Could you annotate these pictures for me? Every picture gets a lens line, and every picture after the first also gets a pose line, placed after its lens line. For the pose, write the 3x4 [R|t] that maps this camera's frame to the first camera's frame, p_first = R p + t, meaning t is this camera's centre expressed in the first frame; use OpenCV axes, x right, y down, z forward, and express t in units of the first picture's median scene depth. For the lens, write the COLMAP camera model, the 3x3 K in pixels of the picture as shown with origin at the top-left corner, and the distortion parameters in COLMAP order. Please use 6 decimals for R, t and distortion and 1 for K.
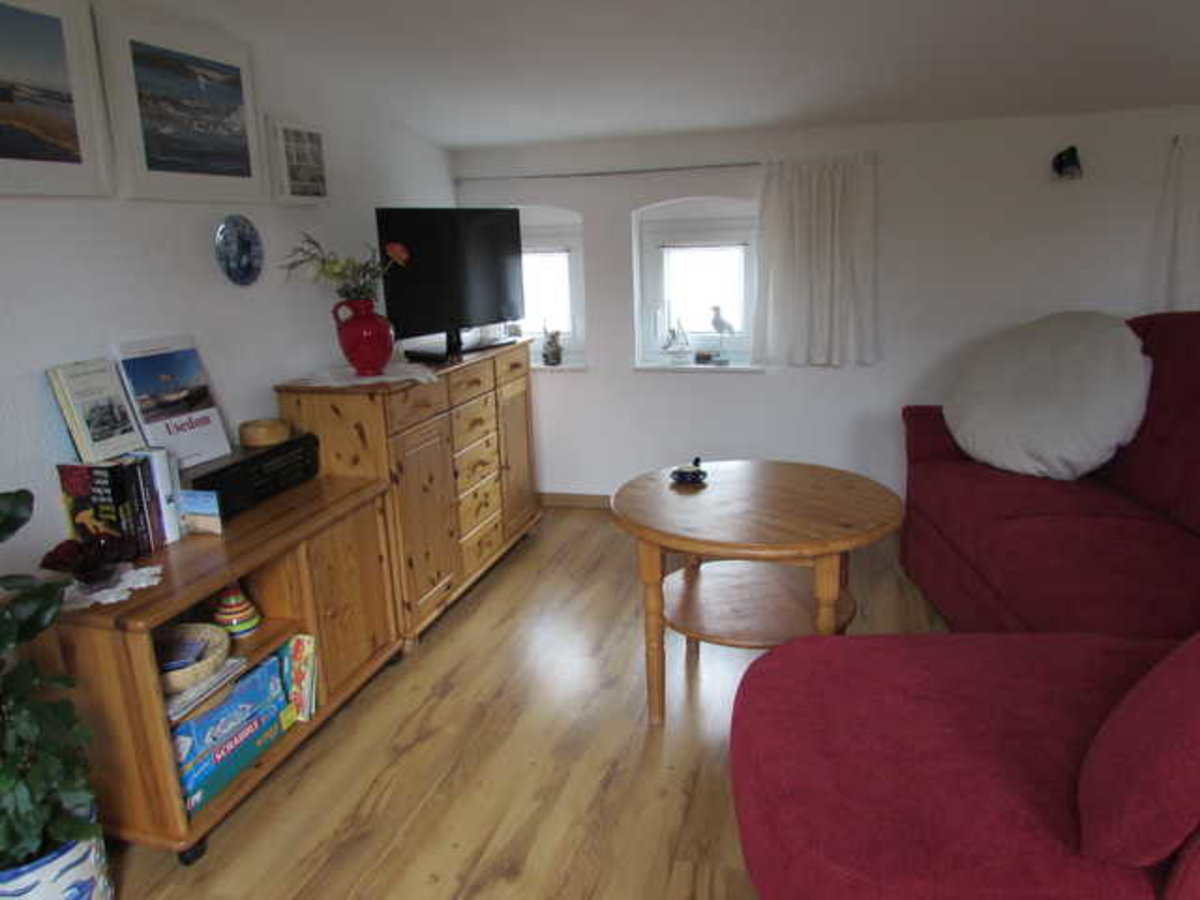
lens RADIAL K [[850.7, 0, 603.3], [0, 850.7, 449.9], [0, 0, 1]] dist [-0.031124, 0.018014]
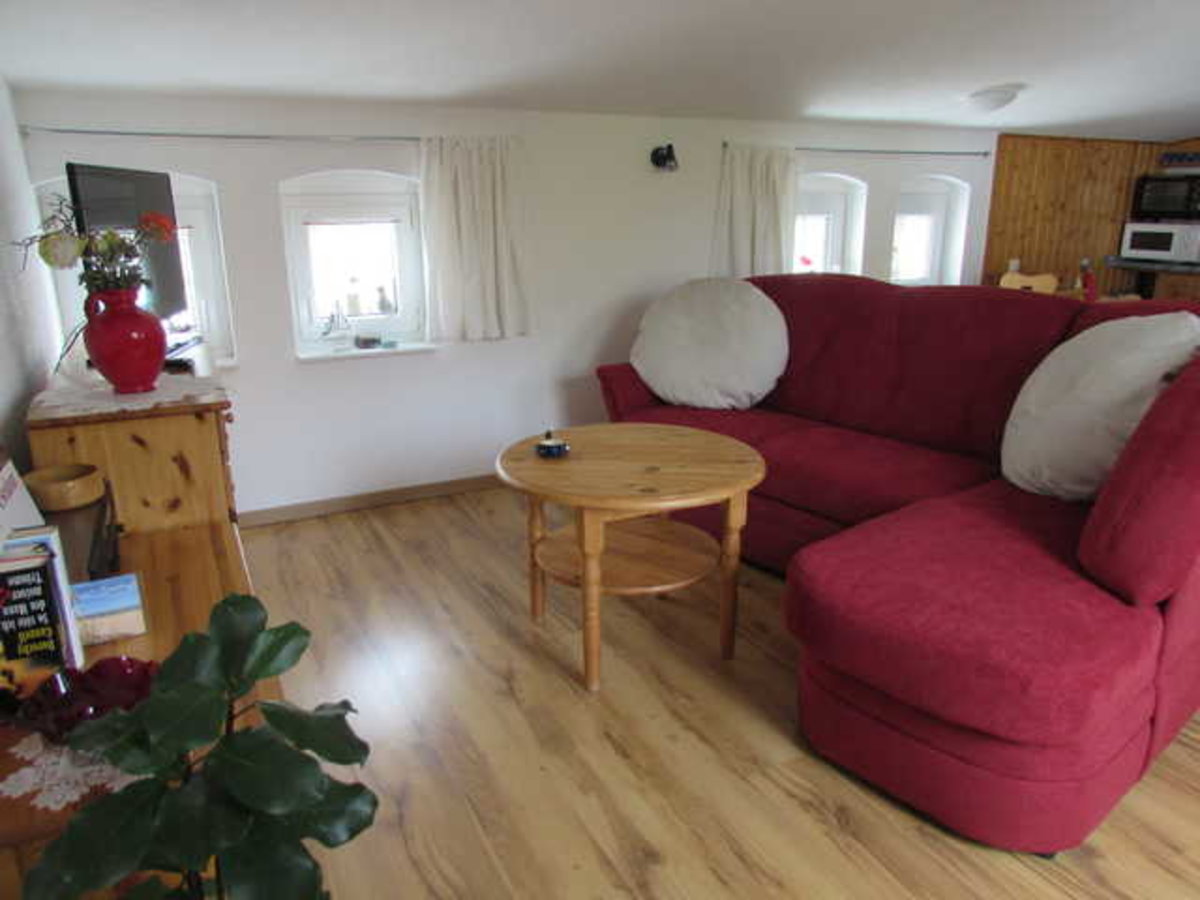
lens RADIAL K [[850.7, 0, 603.4], [0, 850.7, 446.9], [0, 0, 1]] dist [-0.031124, 0.018014]
pose [[0.732192, -0.160683, 0.661873, -0.402923], [0.148886, 0.986031, 0.074674, -0.029922], [-0.664626, 0.043868, 0.745887, 0.155286]]
